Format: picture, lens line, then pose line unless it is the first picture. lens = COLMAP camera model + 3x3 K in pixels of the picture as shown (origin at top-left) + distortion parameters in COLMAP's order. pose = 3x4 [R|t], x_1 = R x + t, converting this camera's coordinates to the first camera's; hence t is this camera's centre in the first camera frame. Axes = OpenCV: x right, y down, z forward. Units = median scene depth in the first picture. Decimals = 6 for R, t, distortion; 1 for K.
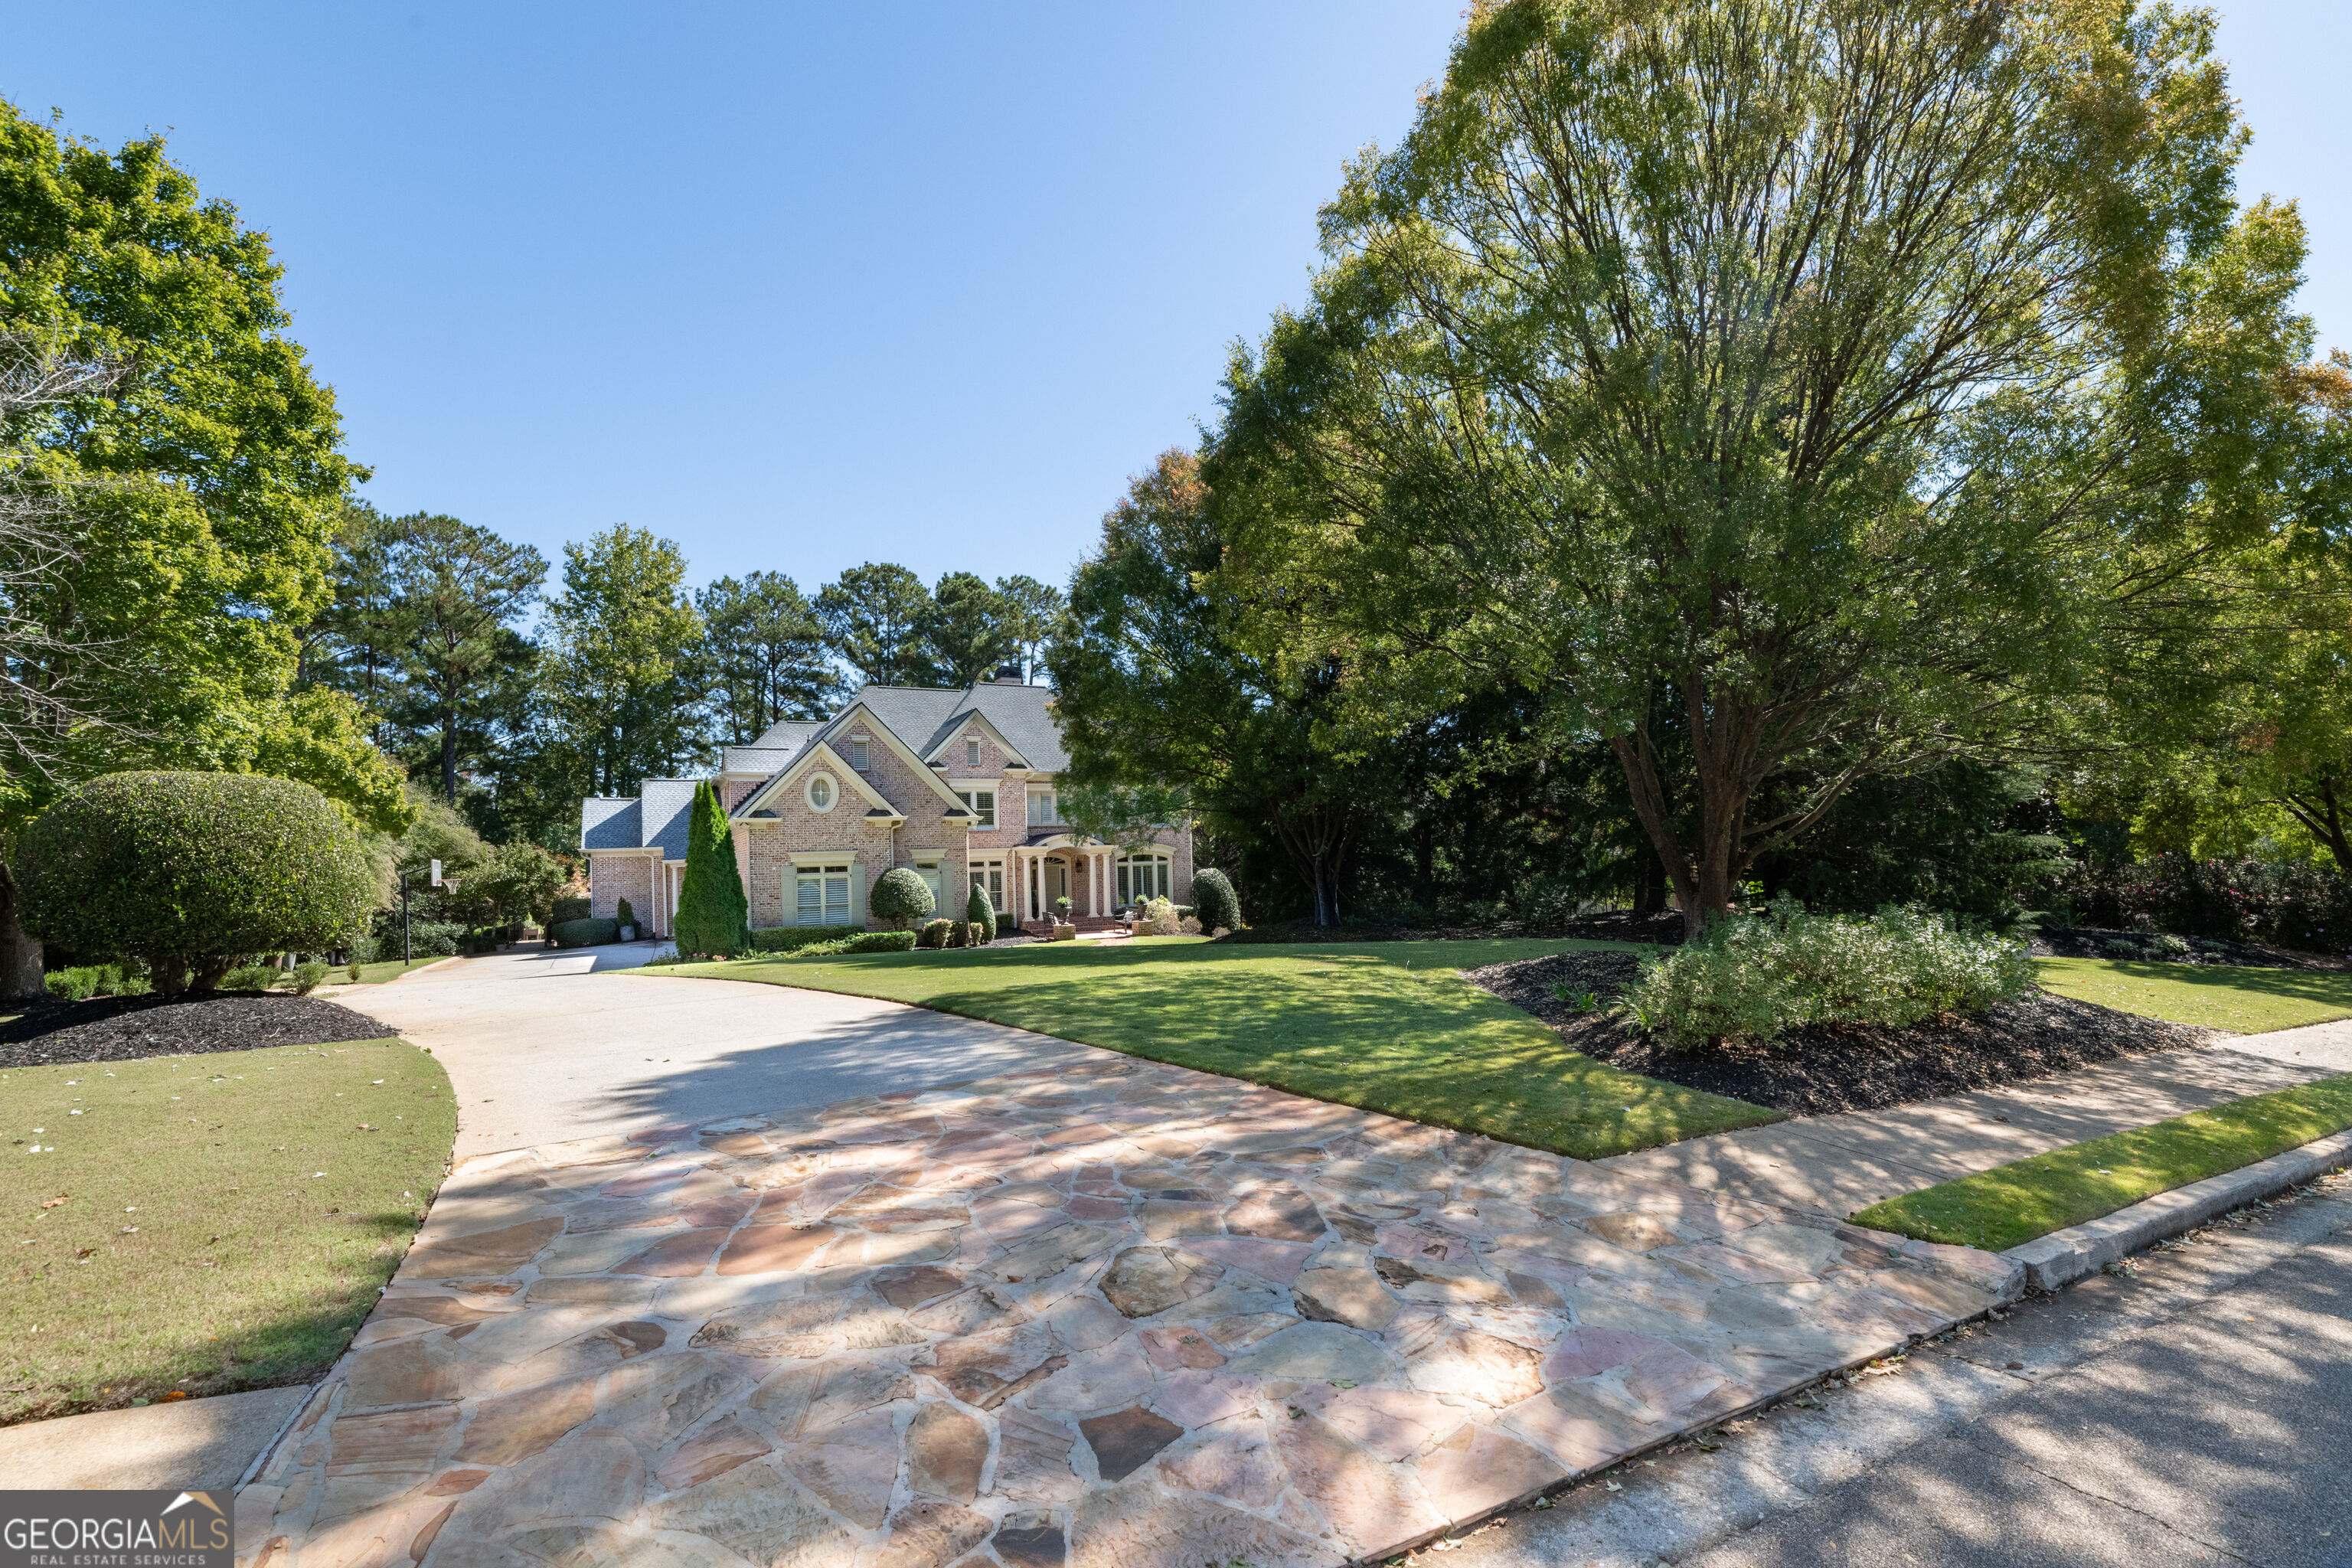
lens RADIAL K [[970.2, 0, 1173.8], [0, 970.2, 781.8], [0, 0, 1]] dist [0.000928, -0.000056]
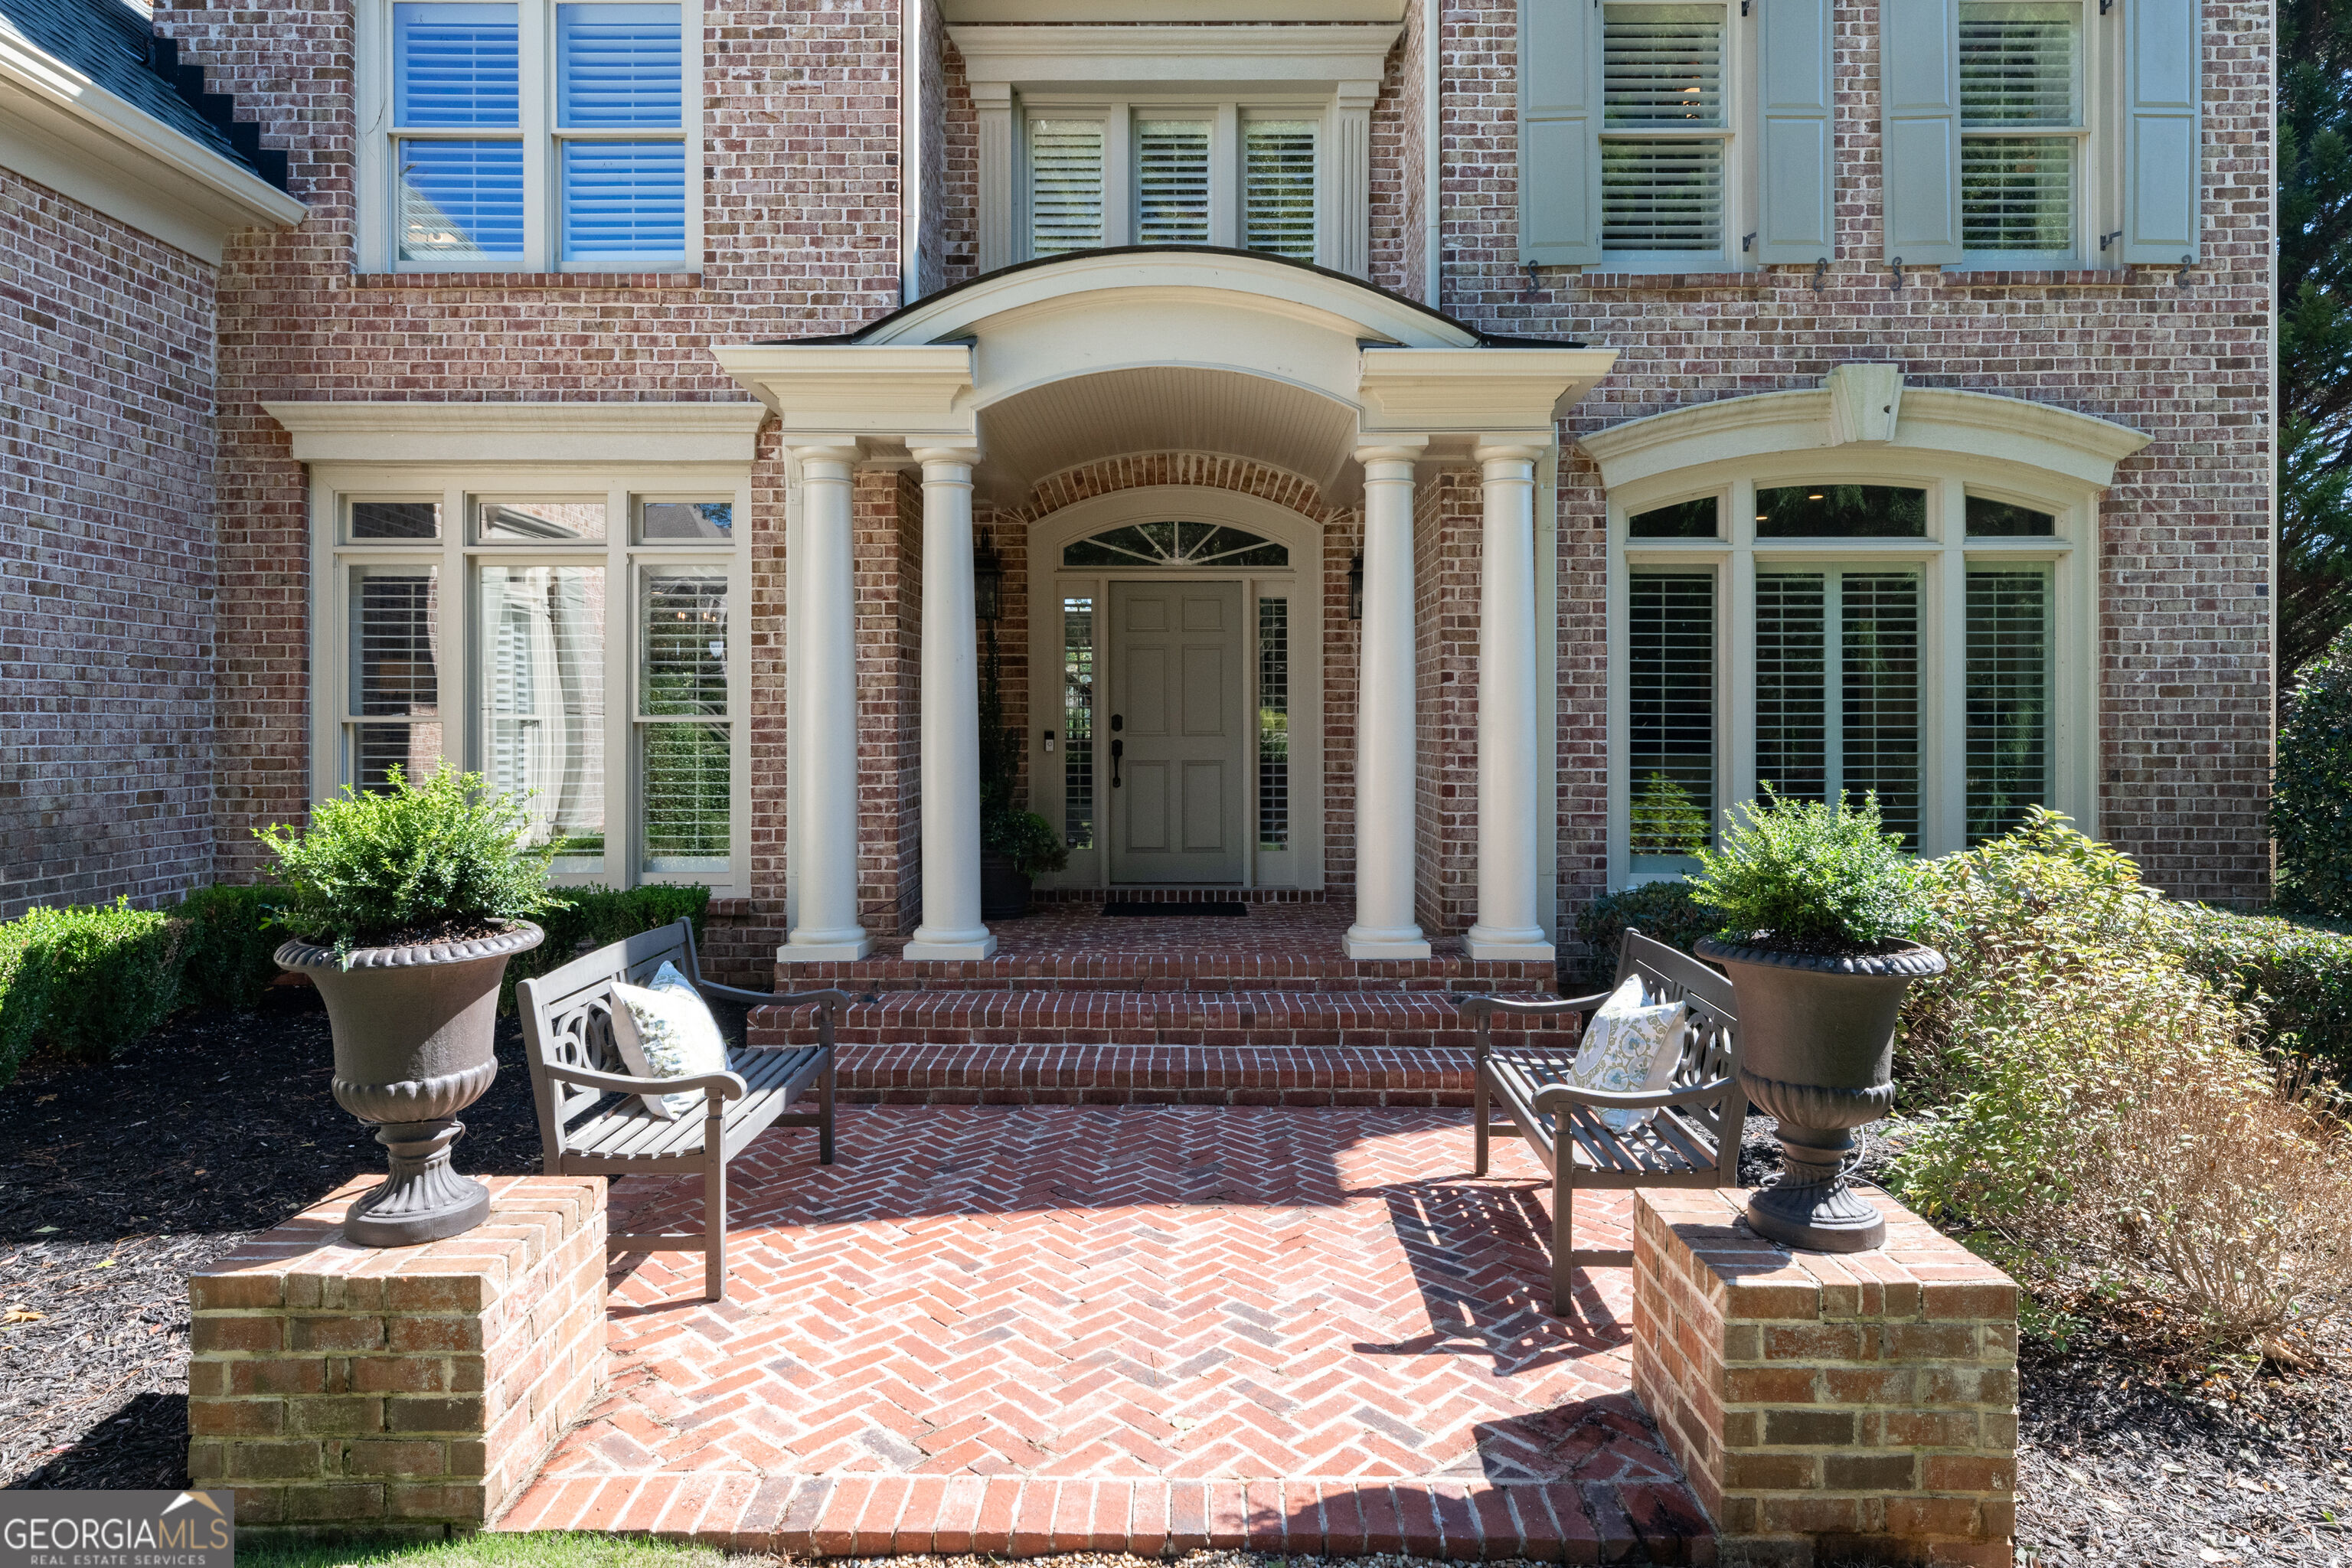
lens RADIAL K [[1371.1, 0, 1185.5], [0, 1371.1, 767.6], [0, 0, 1]] dist [-0.006050, 0.001421]
pose [[0.895619, 0.033208, -0.443581, -0.030329], [0.004480, 0.996485, 0.083646, 0.103392], [0.444800, -0.076902, 0.892322, 0.852116]]
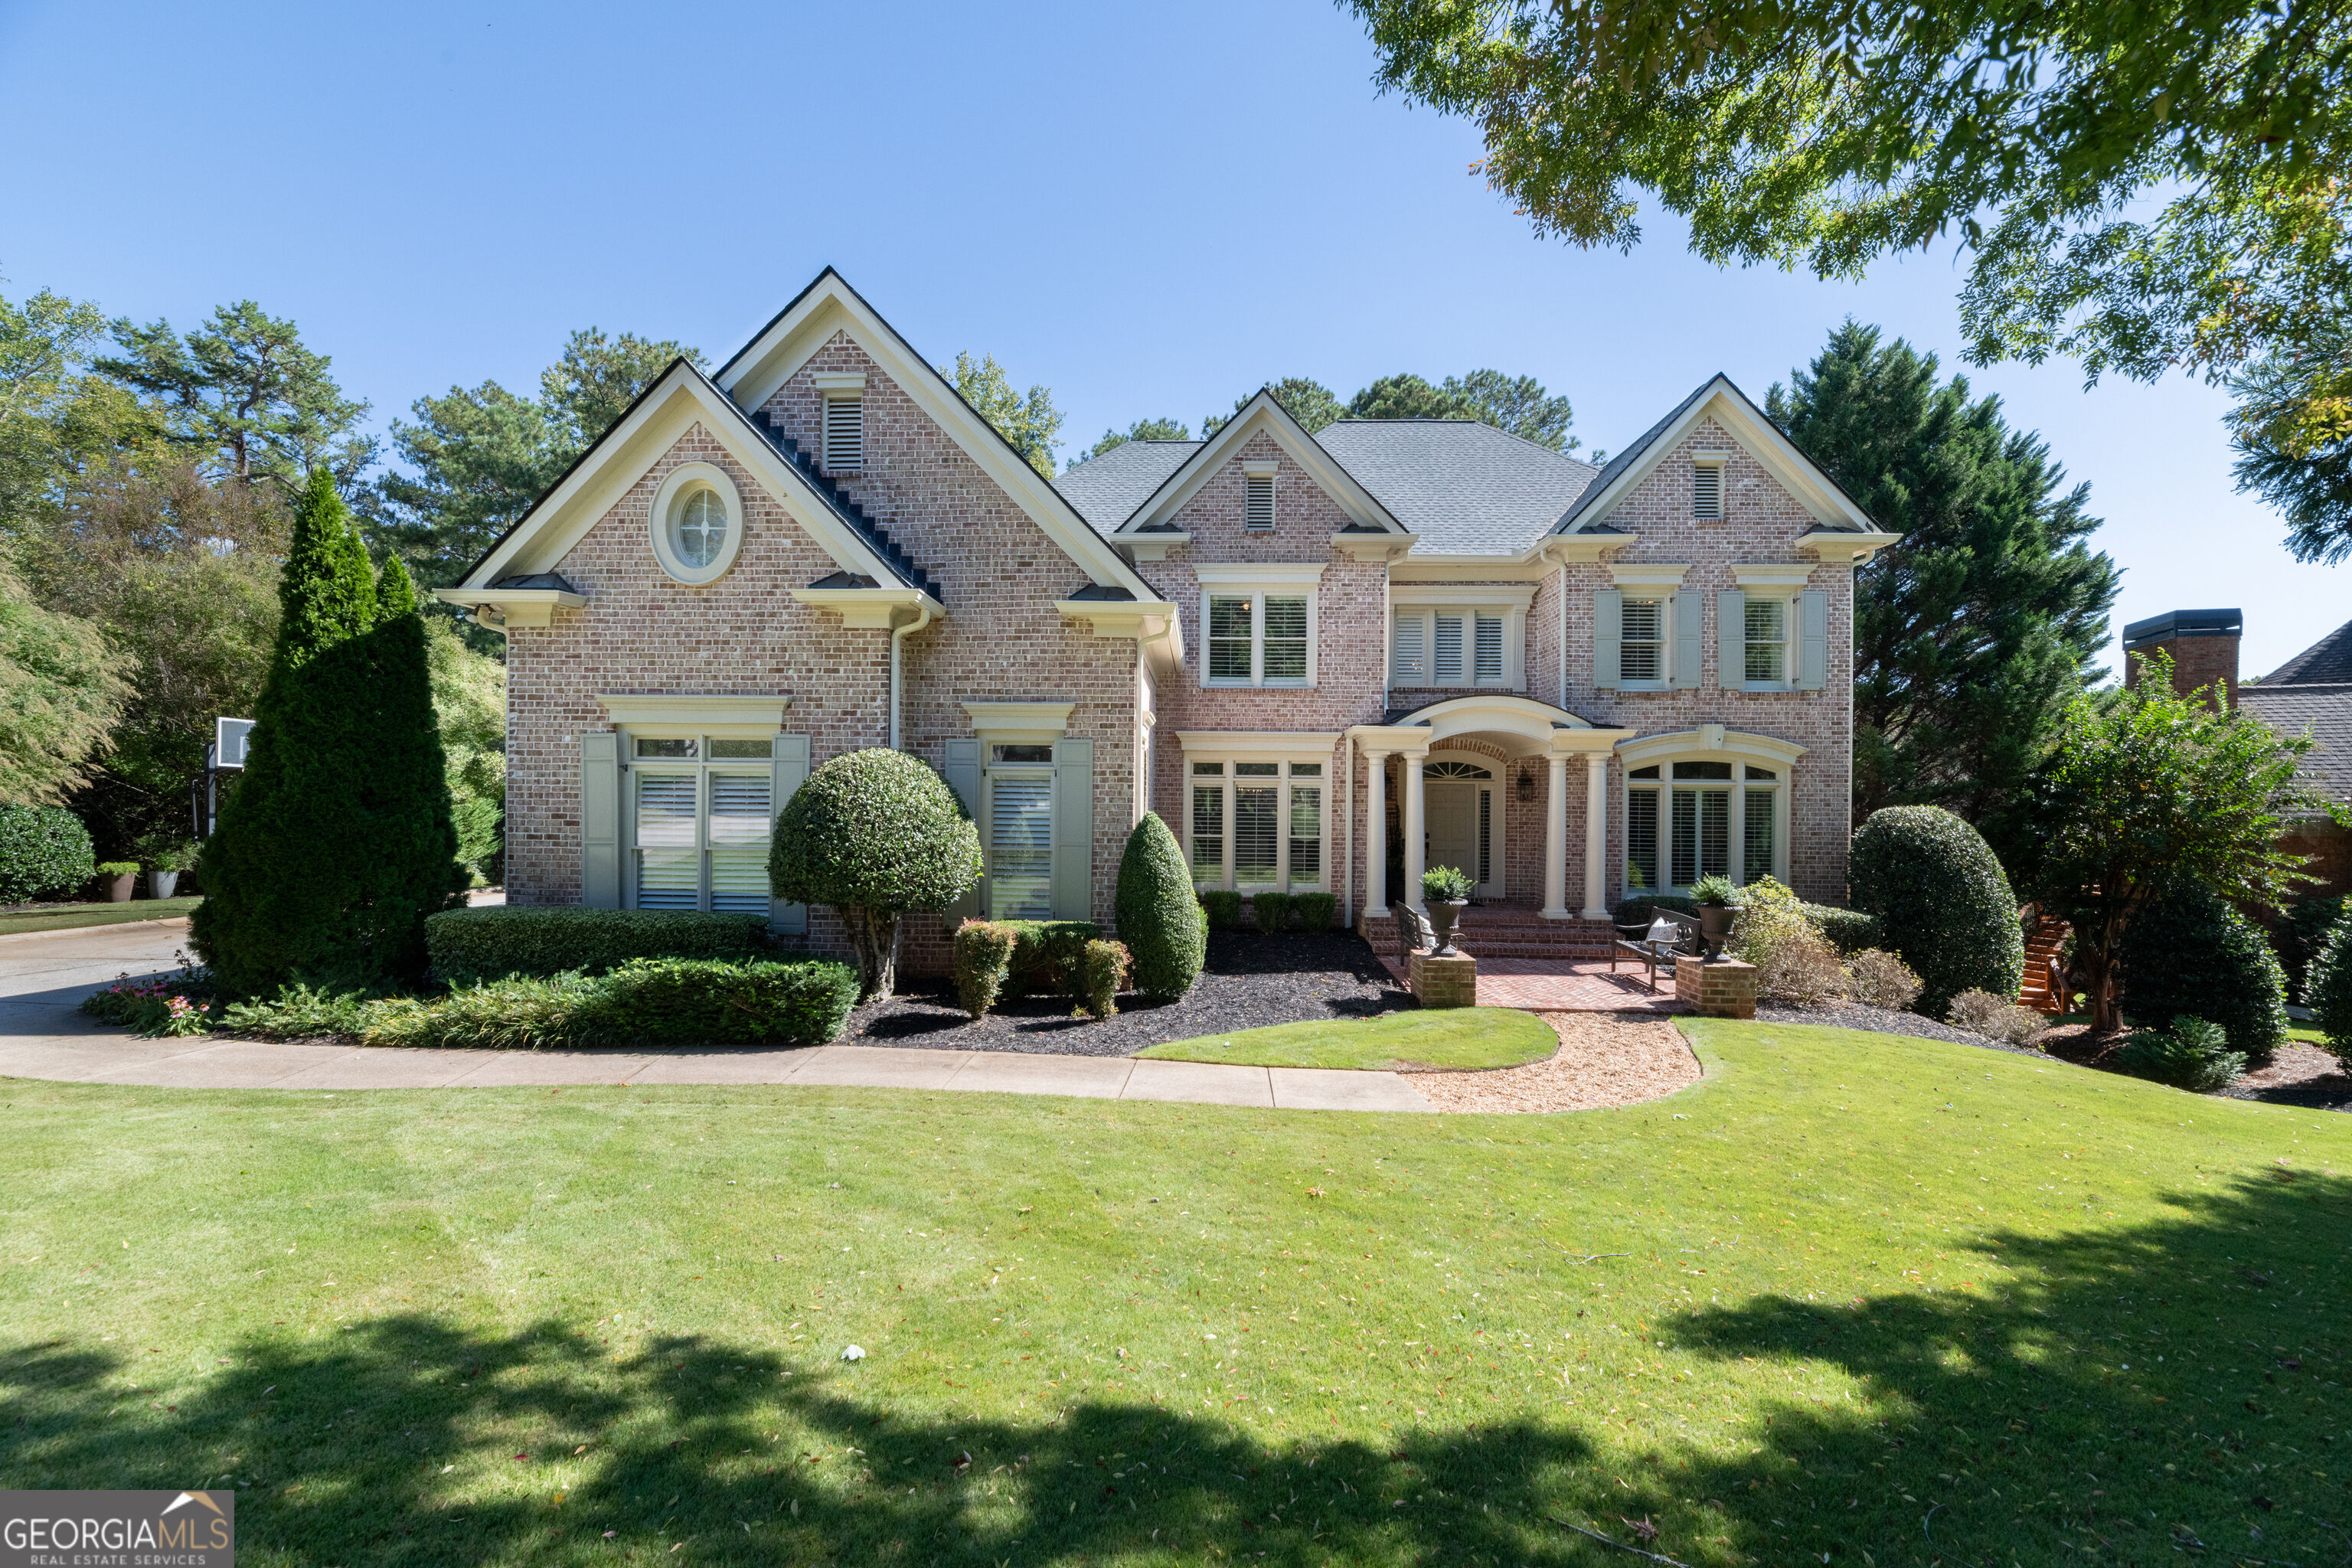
lens RADIAL K [[970.2, 0, 1169.7], [0, 970.2, 797.1], [0, 0, 1]] dist [0.000928, -0.000056]
pose [[0.881134, 0.039766, -0.471193, -0.038968], [-0.001384, 0.996670, 0.081525, 0.062374], [0.472866, -0.071182, 0.878255, 0.607211]]
